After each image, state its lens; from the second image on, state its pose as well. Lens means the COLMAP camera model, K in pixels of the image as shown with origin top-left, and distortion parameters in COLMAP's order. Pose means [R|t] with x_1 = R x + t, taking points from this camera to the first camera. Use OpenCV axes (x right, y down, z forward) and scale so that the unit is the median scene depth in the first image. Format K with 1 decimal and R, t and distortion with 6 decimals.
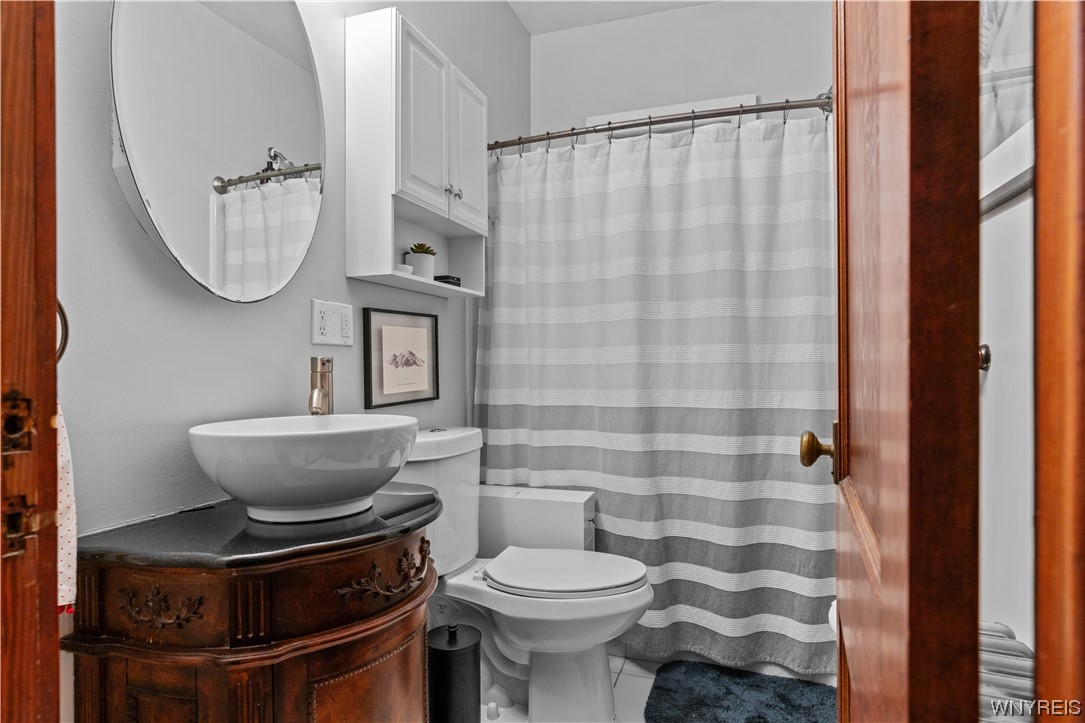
lens RADIAL K [[600.3, 0, 542.5], [0, 600.3, 361.5], [0, 0, 1]] dist [-0.005023, -0.000101]
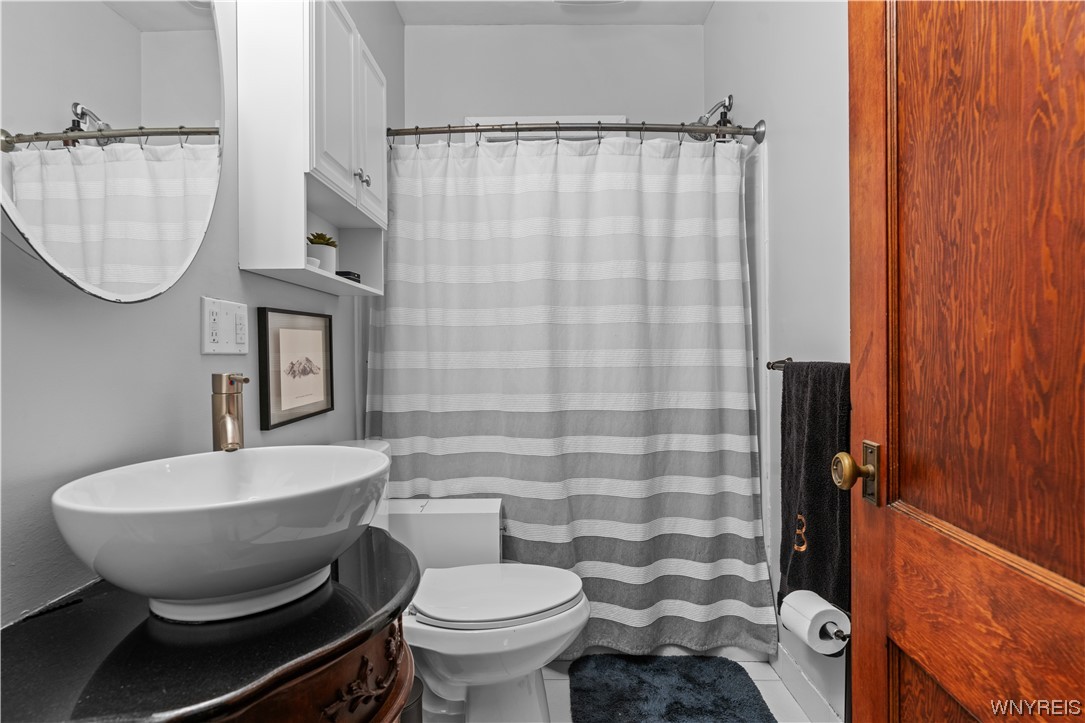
lens RADIAL K [[546.7, 0, 542.2], [0, 546.7, 355.4], [0, 0, 1]] dist [-0.007033, 0.000518]
pose [[0.947056, -0.003801, 0.321047, -0.144681], [0.001654, 0.999974, 0.006962, -0.024096], [-0.321065, -0.006062, 0.947038, 0.141504]]
